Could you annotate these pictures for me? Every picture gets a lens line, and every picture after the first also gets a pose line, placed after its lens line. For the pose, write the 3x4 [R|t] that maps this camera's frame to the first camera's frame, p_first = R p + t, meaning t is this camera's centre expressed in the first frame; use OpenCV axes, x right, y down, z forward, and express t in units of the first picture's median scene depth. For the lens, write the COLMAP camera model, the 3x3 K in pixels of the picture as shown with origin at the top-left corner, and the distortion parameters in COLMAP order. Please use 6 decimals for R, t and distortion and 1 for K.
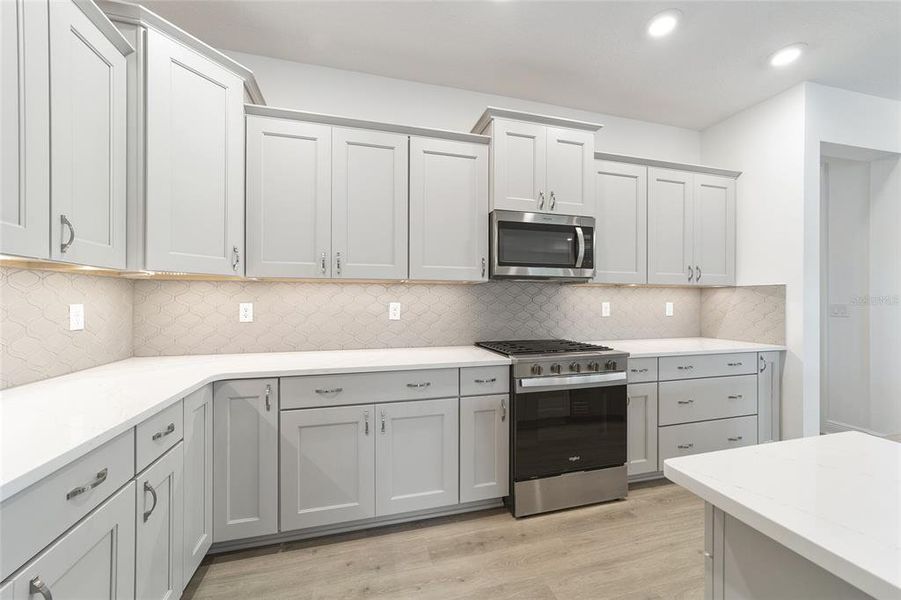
lens RADIAL K [[347.5, 0, 448.9], [0, 347.5, 300.7], [0, 0, 1]] dist [-0.010885, 0.005909]
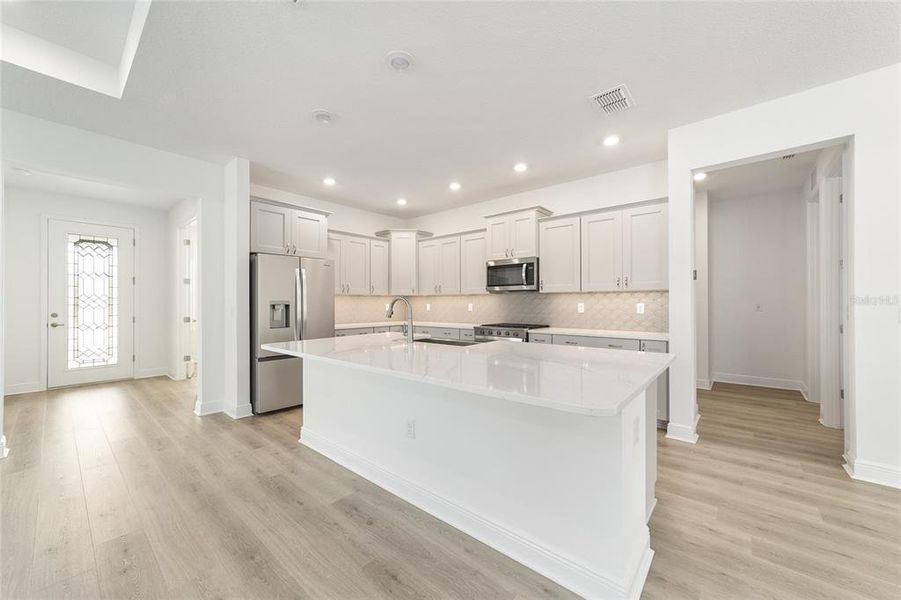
lens RADIAL K [[347.5, 0, 444.6], [0, 347.5, 299.0], [0, 0, 1]] dist [-0.010885, 0.005909]
pose [[0.545455, -0.012408, -0.838048, 1.888125], [0.002072, 0.999907, -0.013456, 0.006881], [0.838138, 0.005603, 0.545430, -0.439200]]
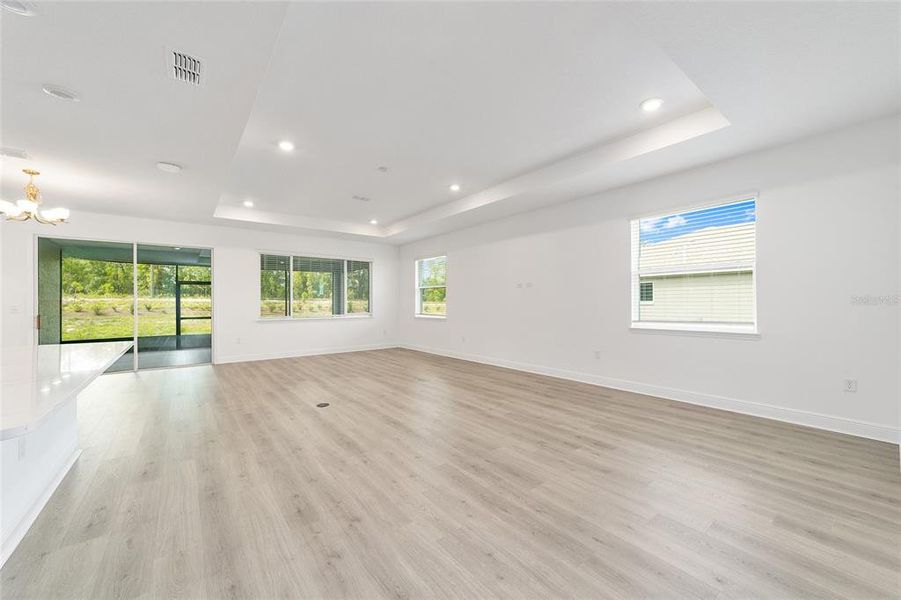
lens RADIAL K [[347.5, 0, 446.9], [0, 347.5, 304.1], [0, 0, 1]] dist [-0.010885, 0.005909]
pose [[-0.372023, -0.003138, 0.928218, -0.243071], [0.004438, 0.999977, 0.005159, 0.003990], [-0.928213, 0.006039, -0.372001, -0.646255]]
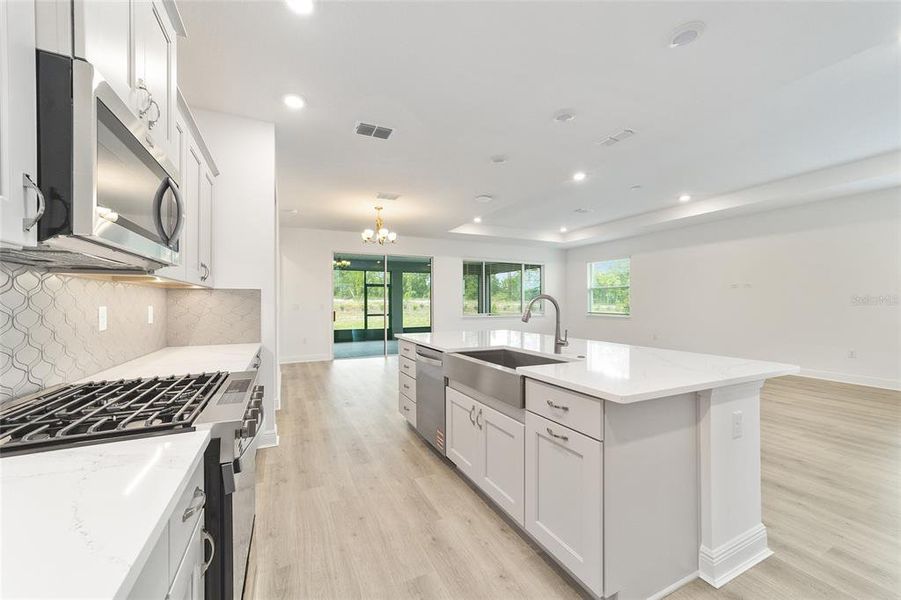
lens RADIAL K [[347.5, 0, 448.6], [0, 347.5, 301.5], [0, 0, 1]] dist [-0.010885, 0.005909]
pose [[-0.175327, 0.002471, 0.984507, -0.320913], [0.002994, 0.999994, -0.001977, -0.001655], [-0.984506, 0.002601, -0.175333, 0.702436]]
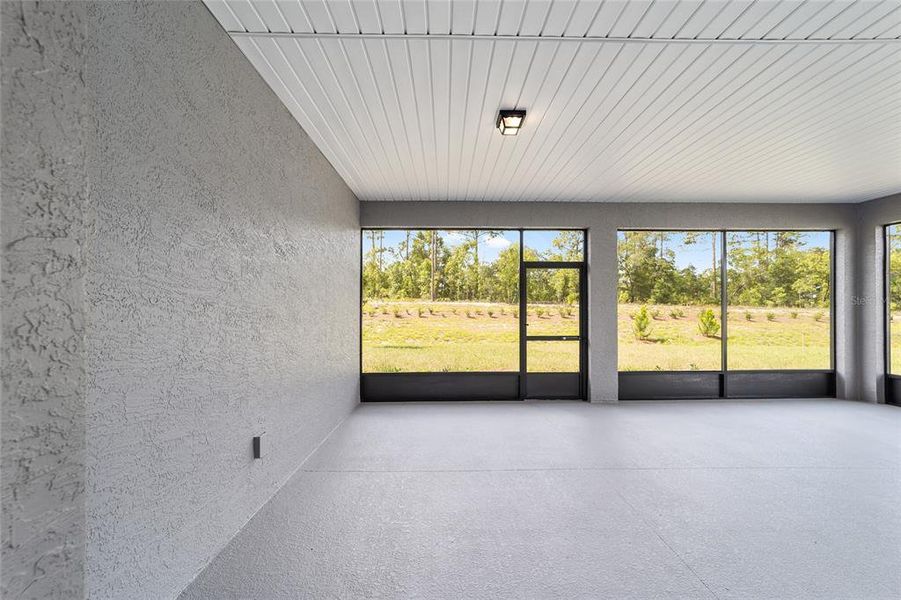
lens RADIAL K [[347.5, 0, 449.1], [0, 347.5, 301.6], [0, 0, 1]] dist [-0.010885, 0.005909]
pose [[0.251099, 0.015503, 0.967837, 3.194679], [-0.003065, 0.999879, -0.015221, -0.001861], [-0.967956, 0.000856, 0.251117, 0.940311]]
